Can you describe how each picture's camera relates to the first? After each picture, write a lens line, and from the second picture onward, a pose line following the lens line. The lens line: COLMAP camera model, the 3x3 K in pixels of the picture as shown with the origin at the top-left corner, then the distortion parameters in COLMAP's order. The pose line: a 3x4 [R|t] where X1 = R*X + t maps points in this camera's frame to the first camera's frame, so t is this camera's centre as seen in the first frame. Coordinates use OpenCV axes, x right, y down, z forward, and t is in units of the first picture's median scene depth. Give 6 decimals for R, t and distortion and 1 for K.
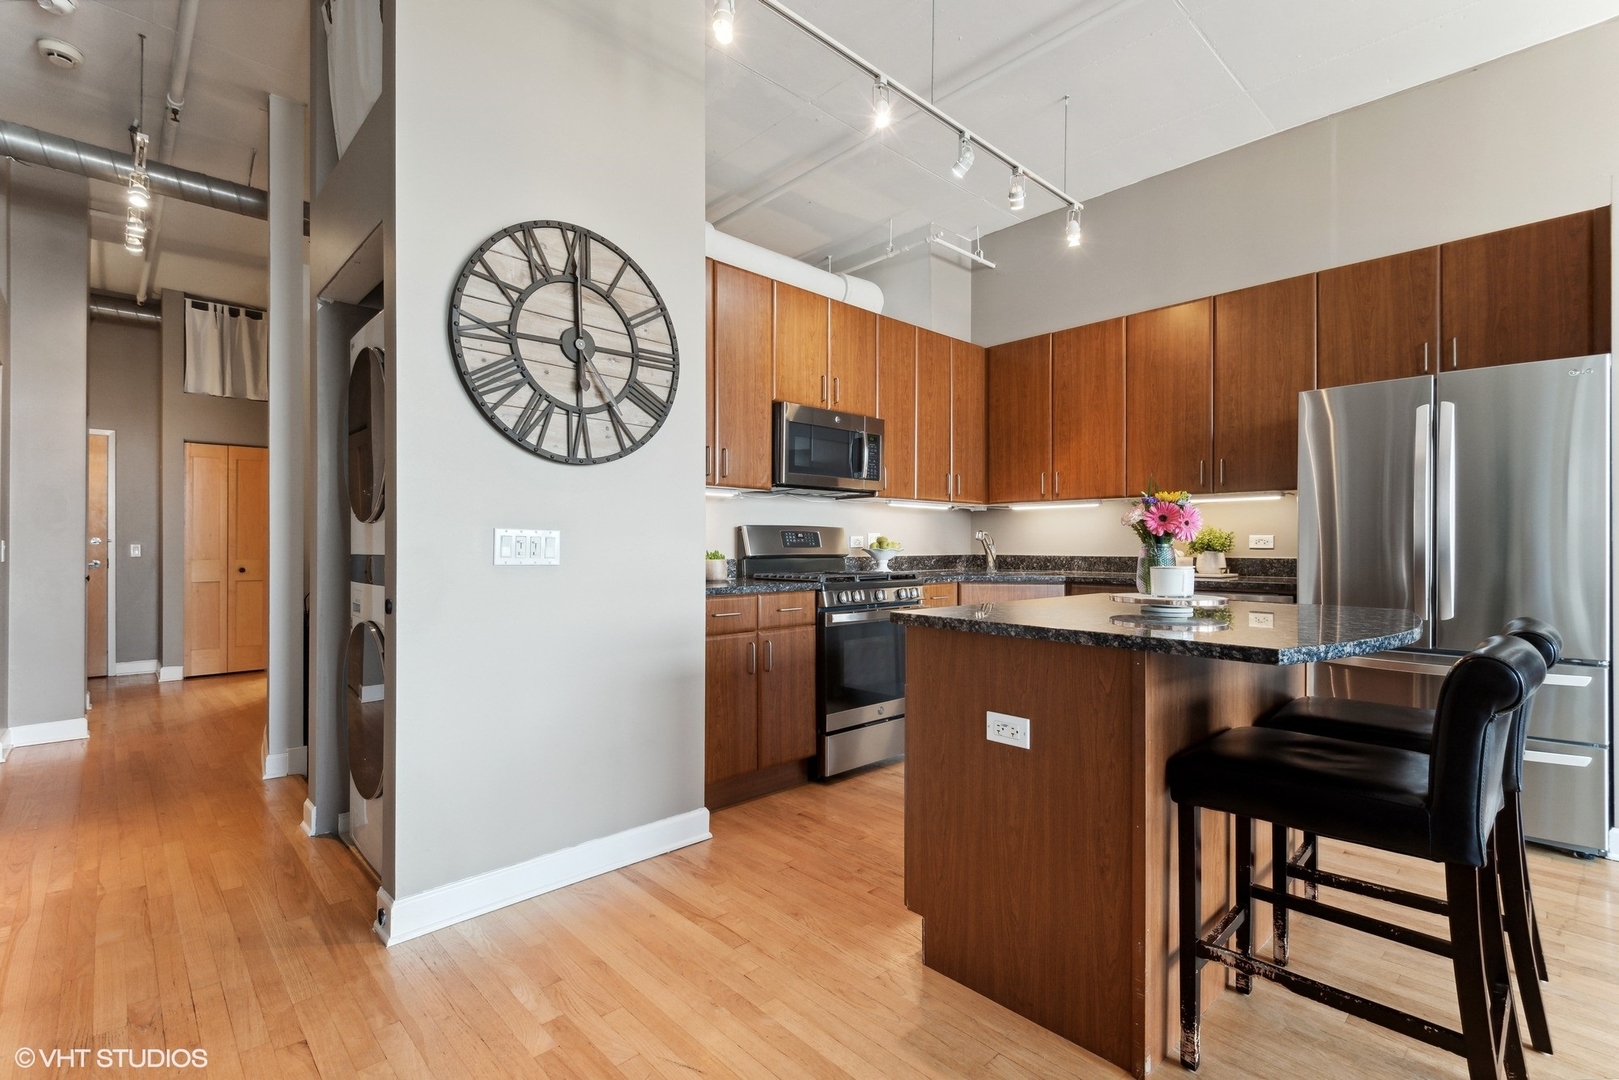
lens RADIAL K [[751.4, 0, 734.6], [0, 751.4, 558.2], [0, 0, 1]] dist [0.030124, -0.012701]
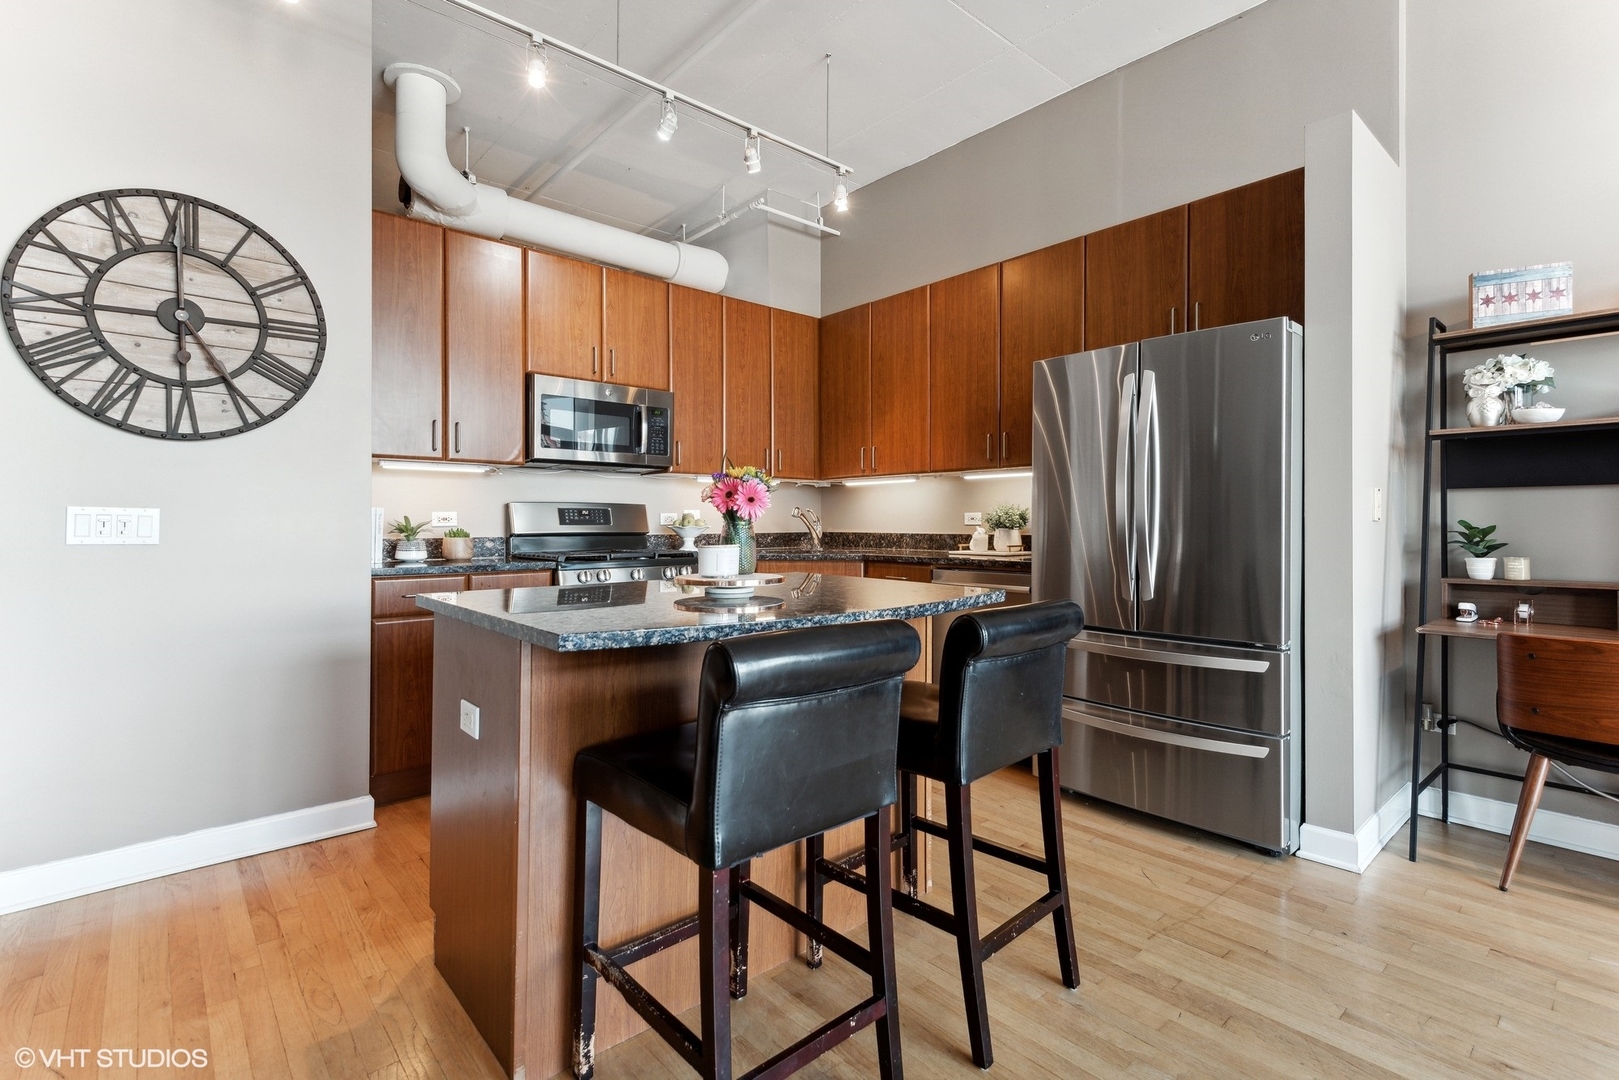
lens RADIAL K [[751.4, 0, 916.2], [0, 751.4, 535.3], [0, 0, 1]] dist [0.030124, -0.012701]
pose [[0.999173, -0.001821, -0.040621, 0.682886], [0.001828, 0.999998, 0.000151, -0.000514], [0.040620, -0.000225, 0.999175, 0.053954]]
